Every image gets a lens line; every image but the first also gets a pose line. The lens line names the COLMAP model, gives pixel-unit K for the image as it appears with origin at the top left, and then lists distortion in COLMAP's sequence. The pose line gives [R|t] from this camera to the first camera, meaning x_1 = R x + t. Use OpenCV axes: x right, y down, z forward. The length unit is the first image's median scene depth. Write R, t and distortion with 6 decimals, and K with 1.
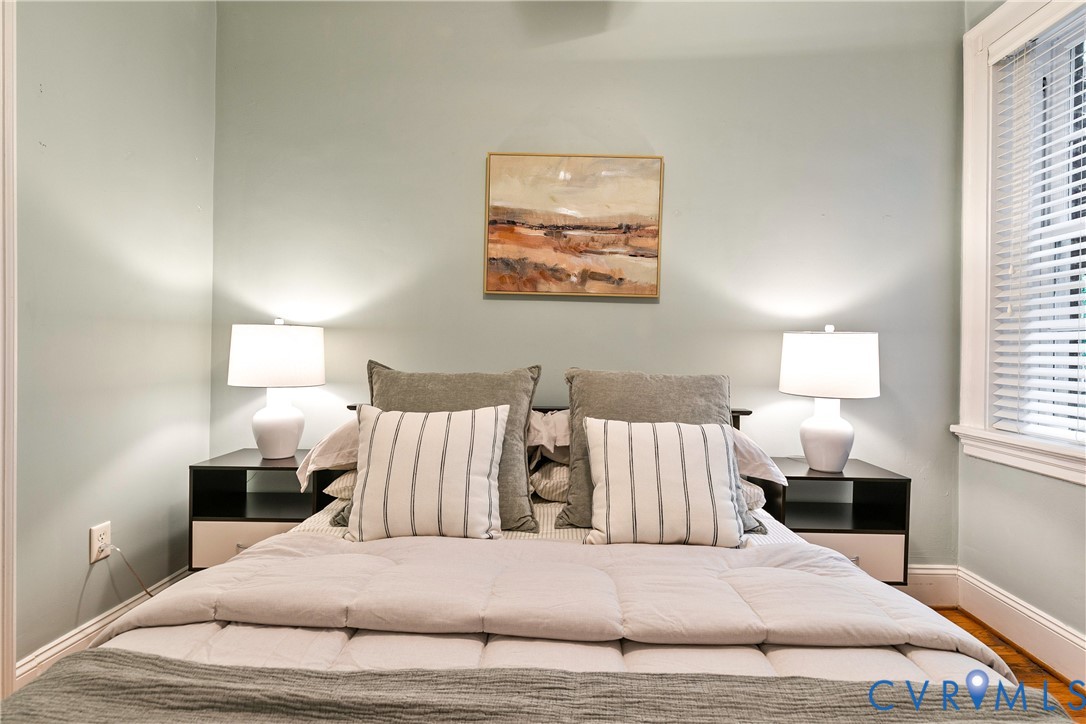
lens RADIAL K [[537.2, 0, 546.6], [0, 537.2, 354.3], [0, 0, 1]] dist [-0.009432, -0.000061]
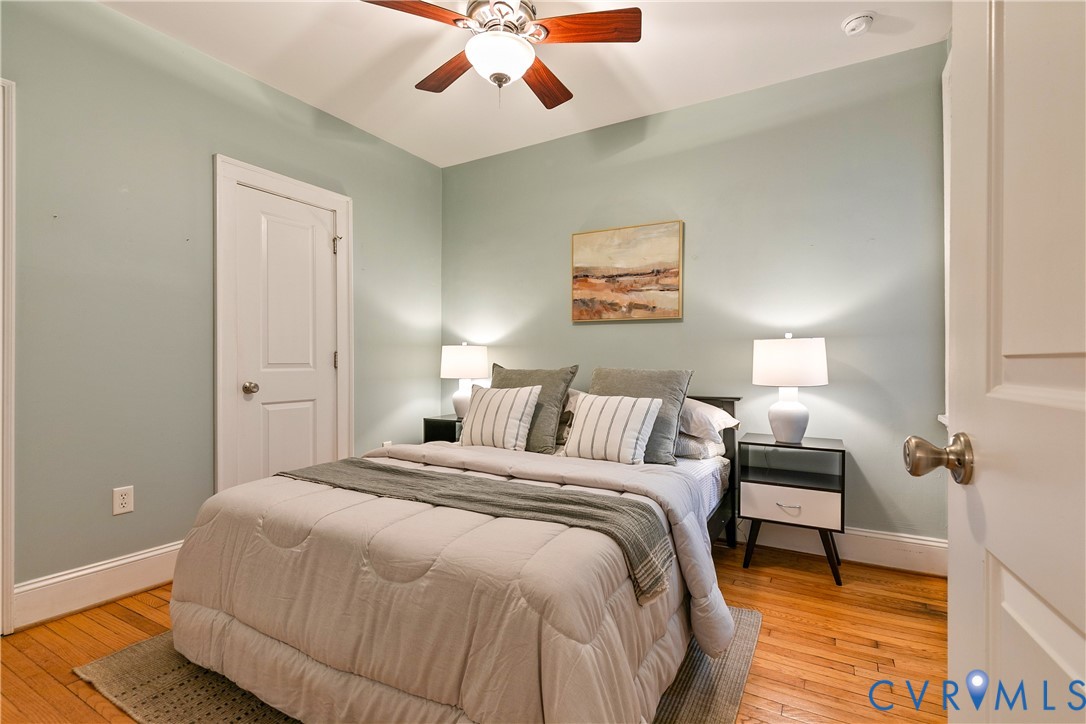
lens RADIAL K [[499.4, 0, 547.2], [0, 499.4, 366.7], [0, 0, 1]] dist [0.004201, 0.000147]
pose [[0.874292, -0.009655, -0.485304, 0.544991], [0.008081, 0.999953, -0.005334, 0.027649], [0.485333, 0.000742, 0.874329, -0.337616]]
